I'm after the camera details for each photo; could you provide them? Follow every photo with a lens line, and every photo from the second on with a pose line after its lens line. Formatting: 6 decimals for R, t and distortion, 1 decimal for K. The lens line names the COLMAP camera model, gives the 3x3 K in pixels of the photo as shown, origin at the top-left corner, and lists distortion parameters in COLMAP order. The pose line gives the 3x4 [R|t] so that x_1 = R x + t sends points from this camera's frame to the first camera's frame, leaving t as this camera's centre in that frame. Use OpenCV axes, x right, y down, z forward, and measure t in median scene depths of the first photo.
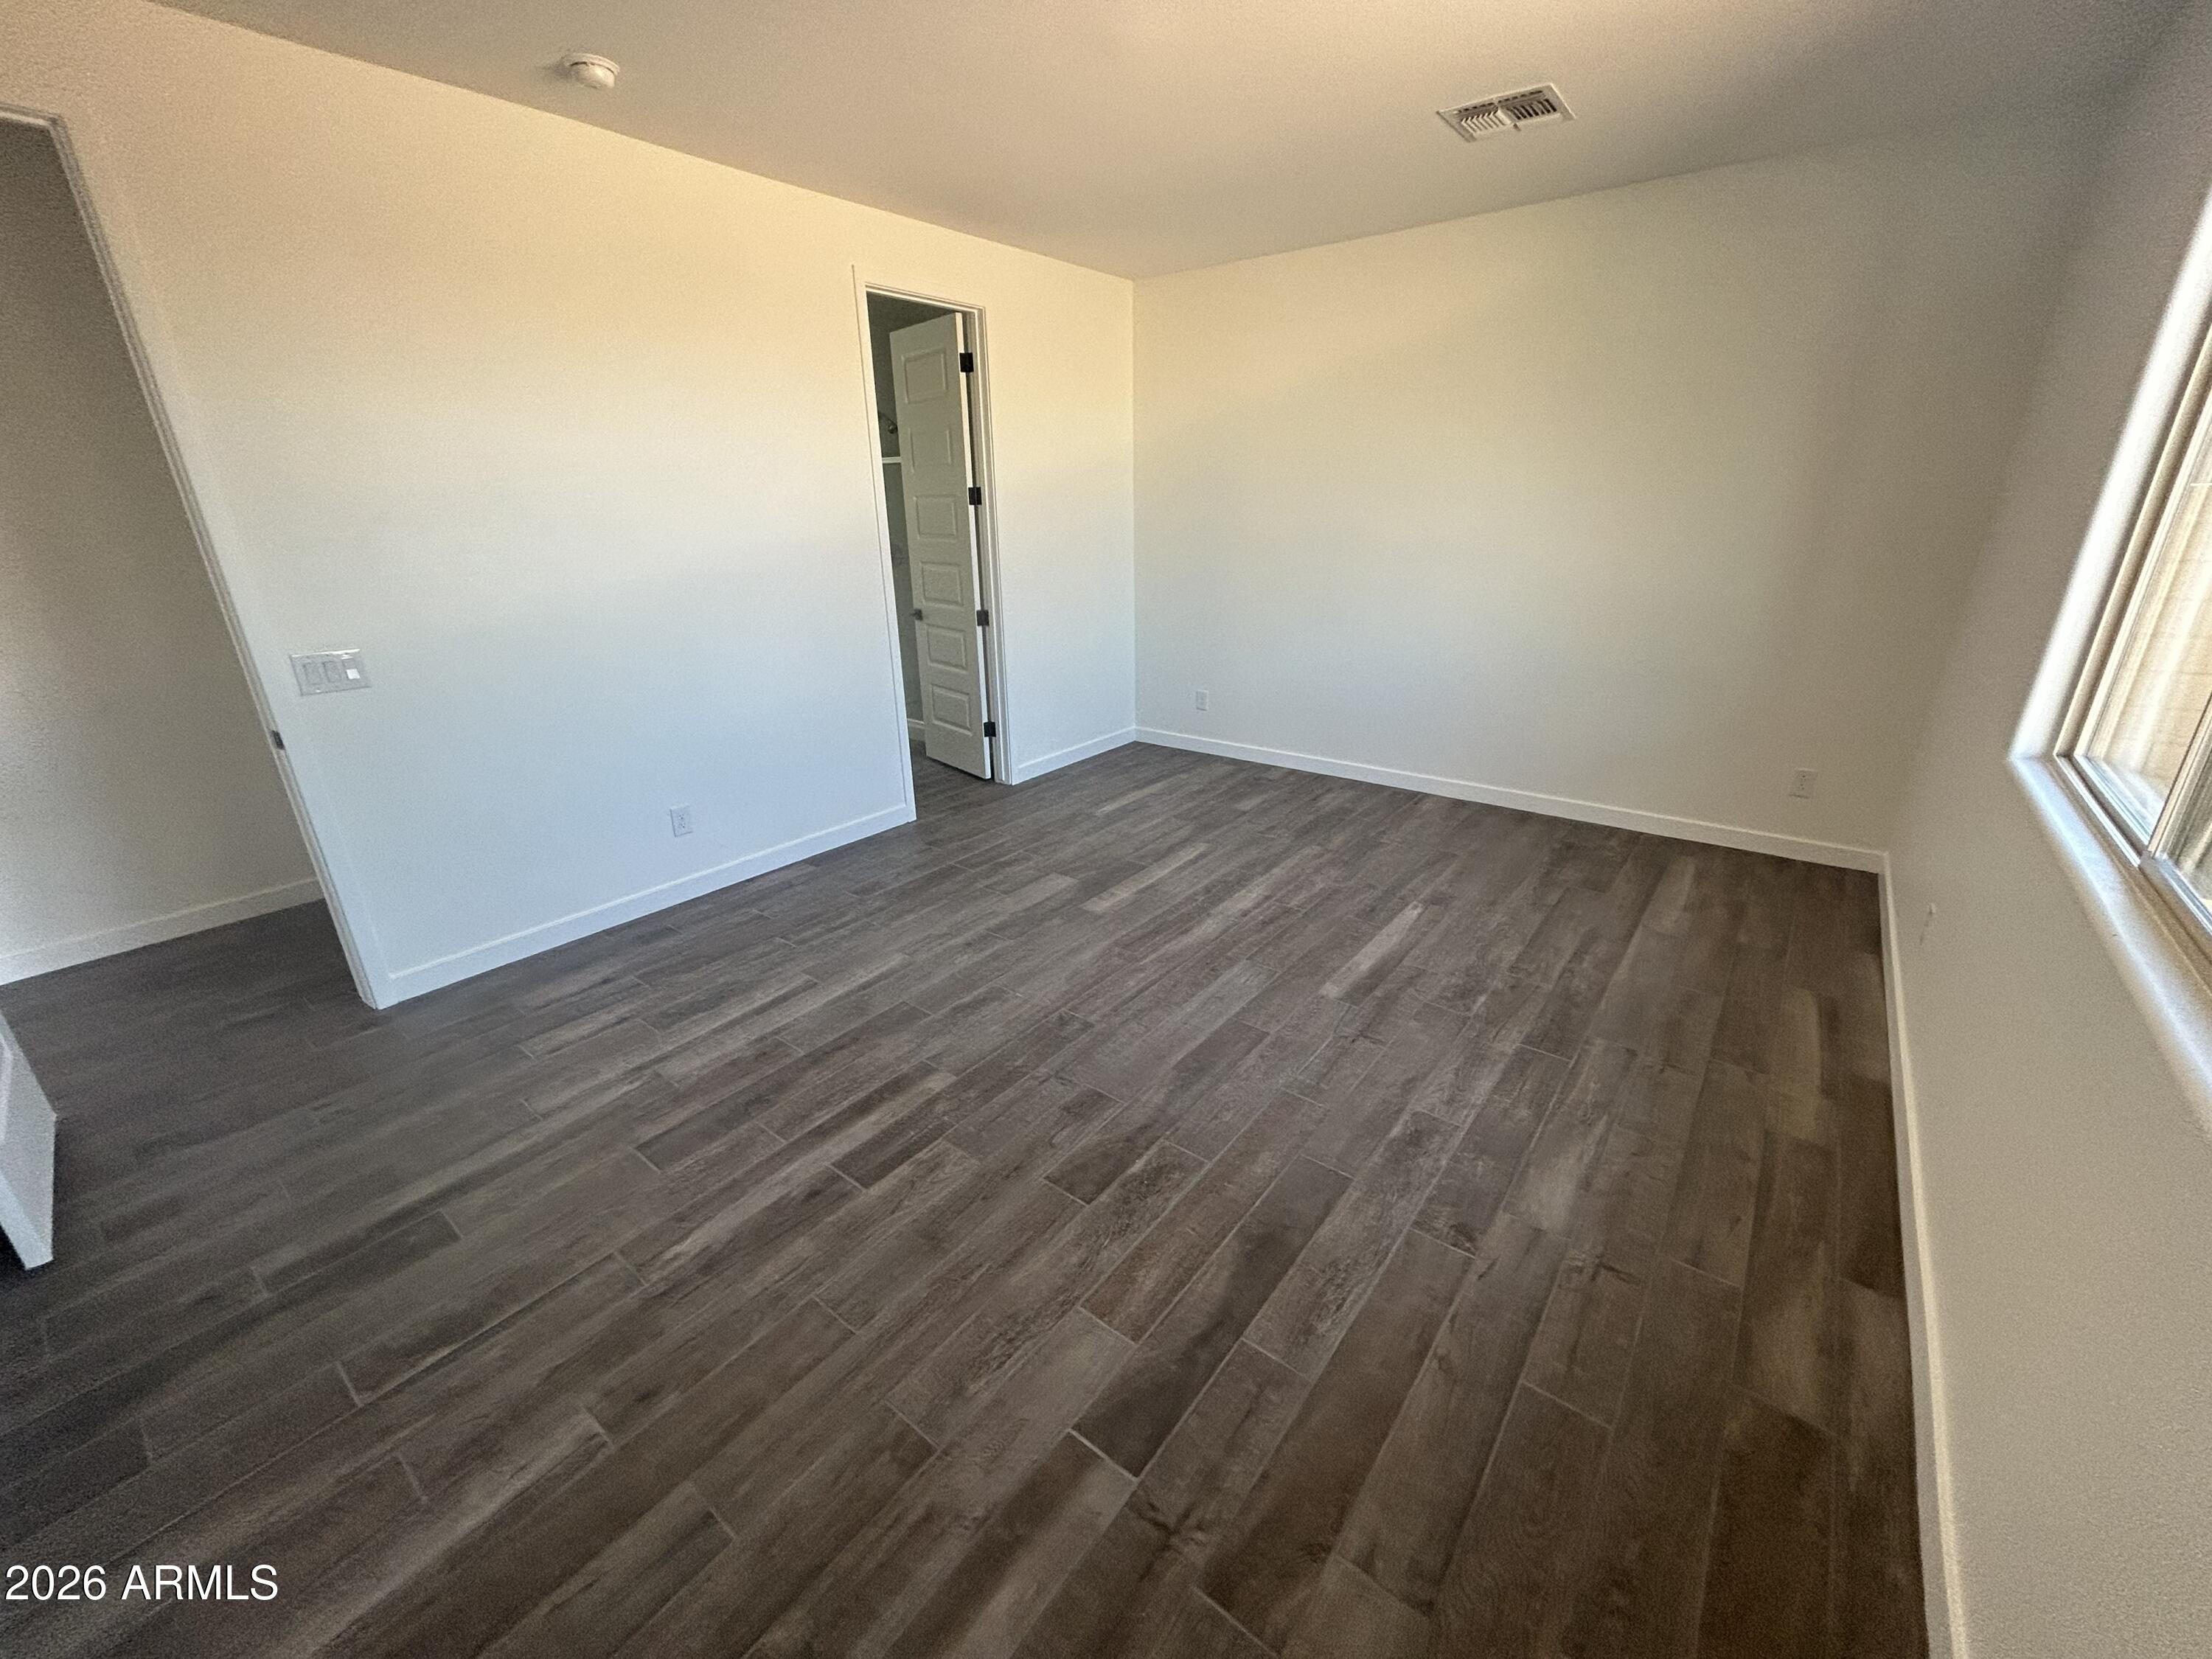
lens RADIAL K [[889.1, 0, 1103.2], [0, 889.1, 827.1], [0, 0, 1]] dist [-0.002850, 0.001287]
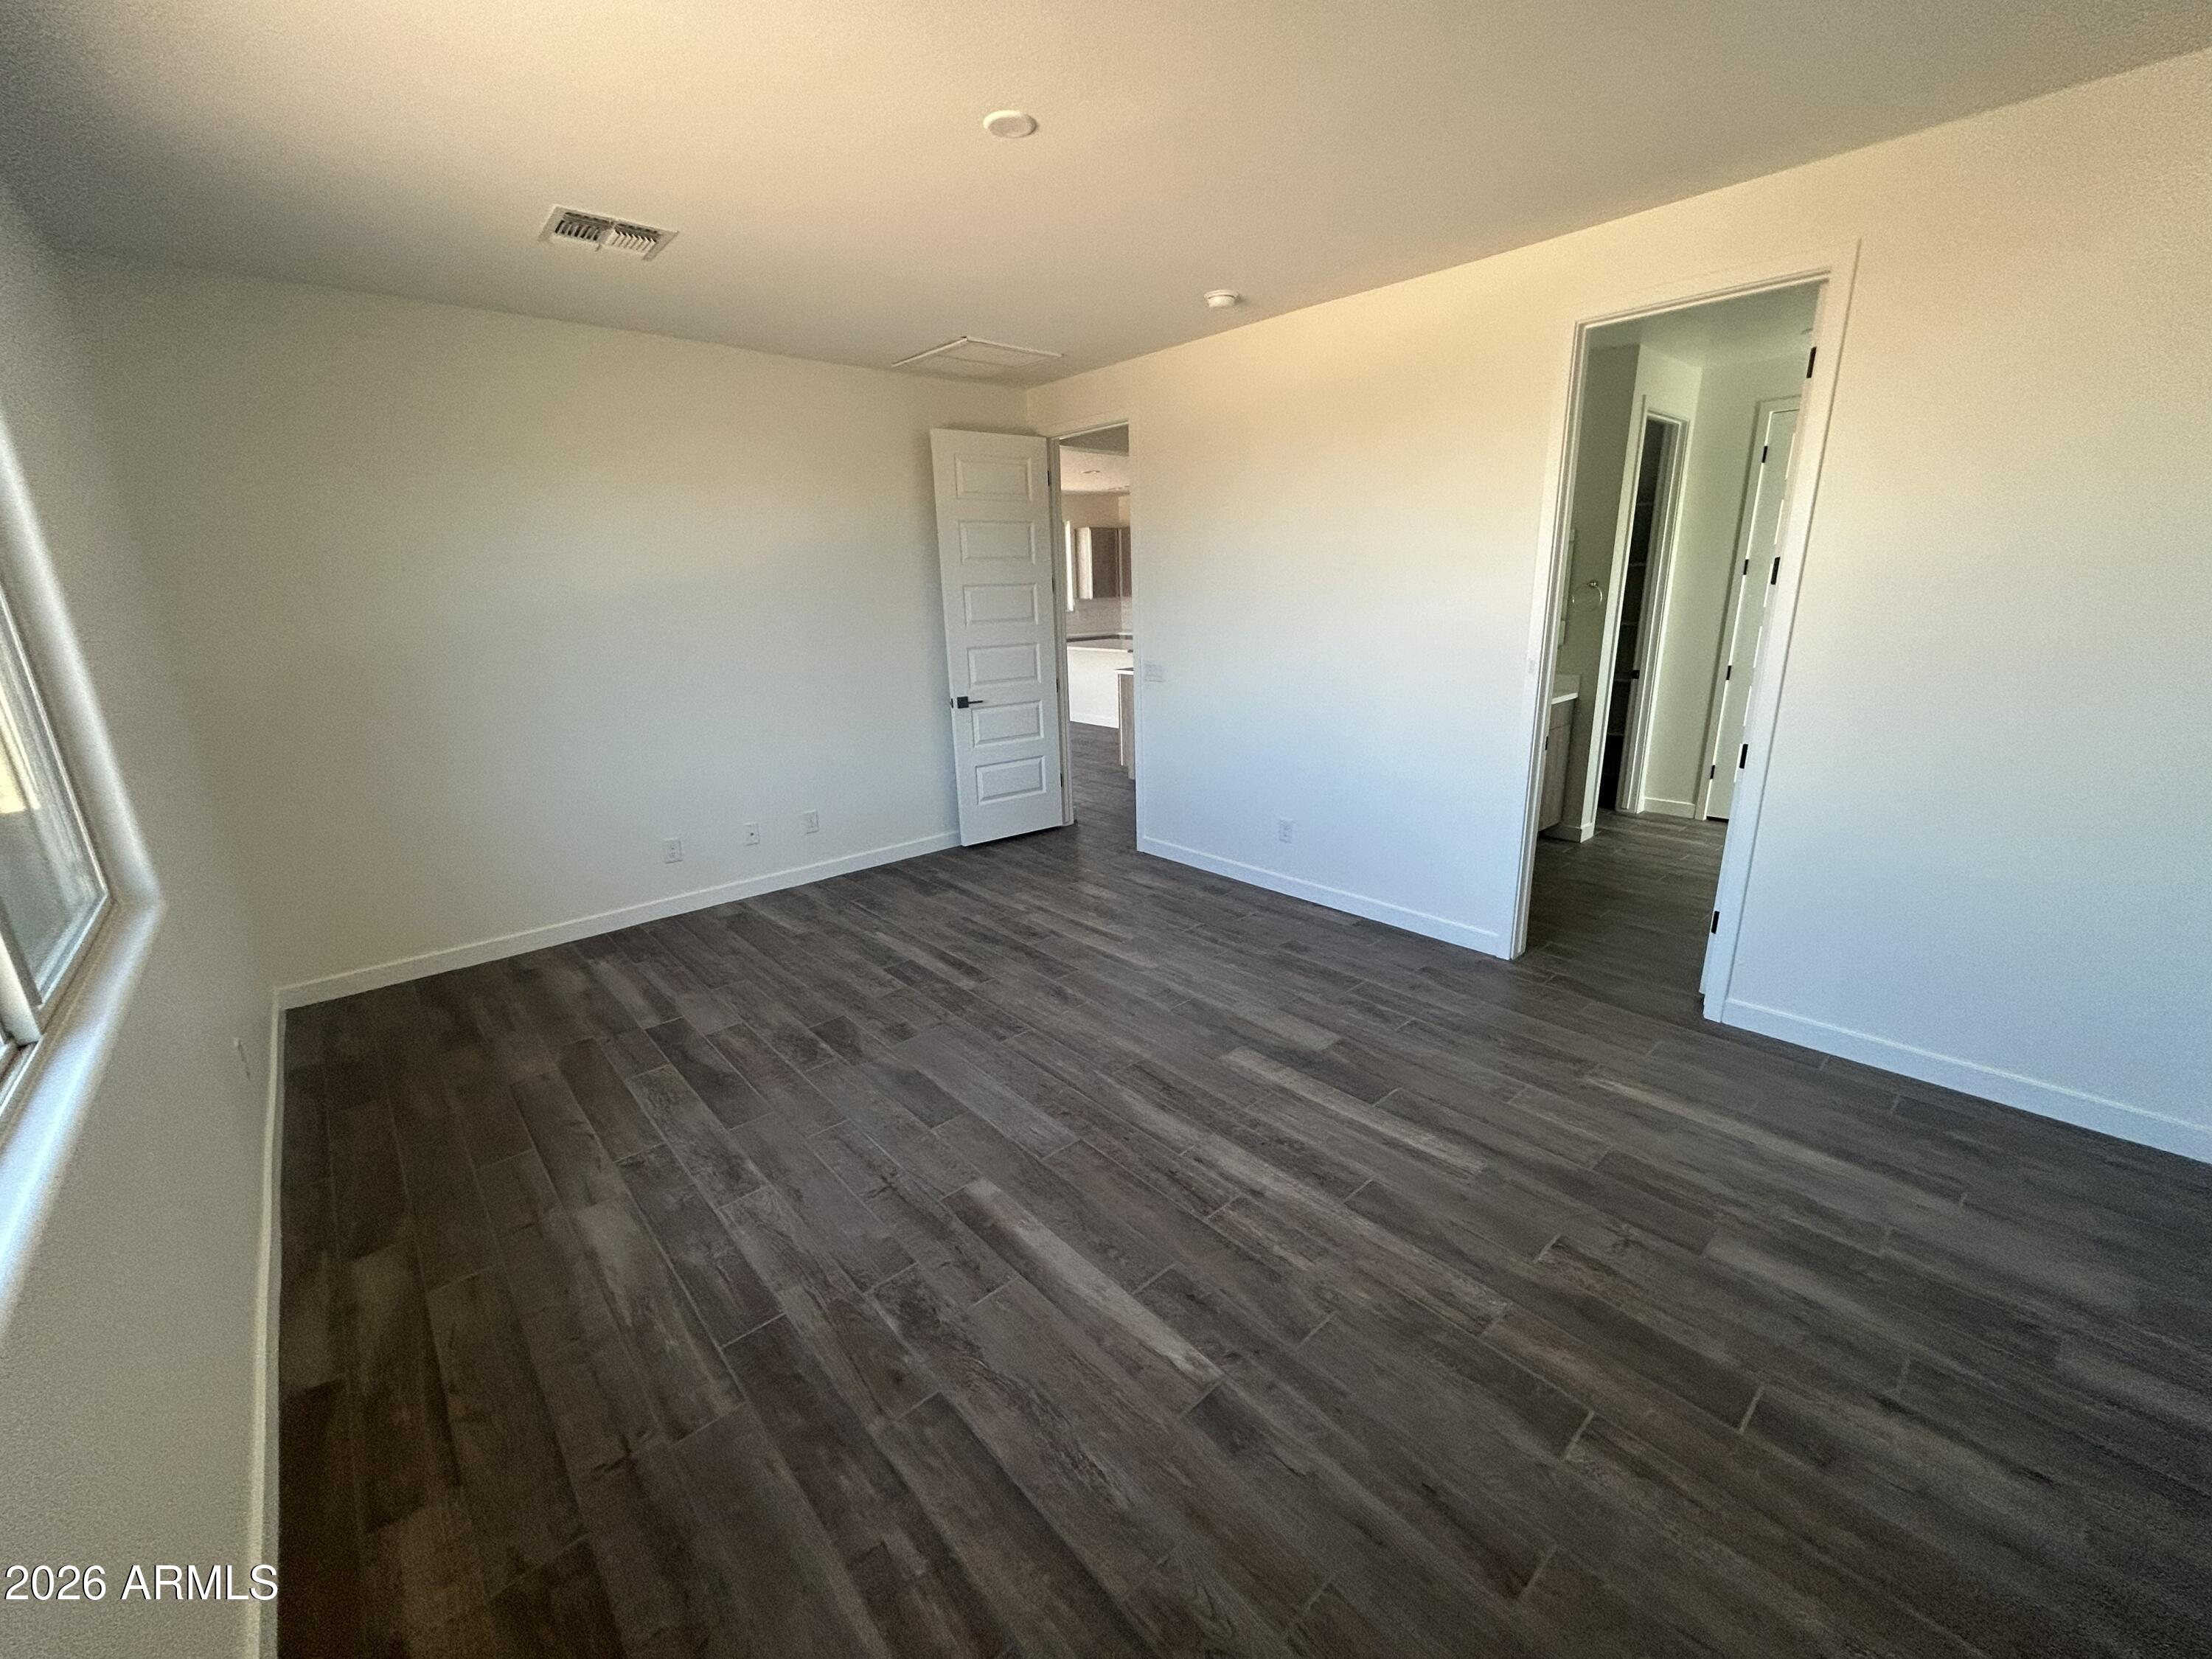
lens RADIAL K [[889.1, 0, 1103.2], [0, 889.1, 827.4], [0, 0, 1]] dist [-0.002850, 0.001287]
pose [[-0.175390, 0.284777, -0.942412, 0.924349], [-0.315380, 0.890552, 0.327800, -0.420330], [0.932617, 0.354711, -0.066380, 1.049103]]
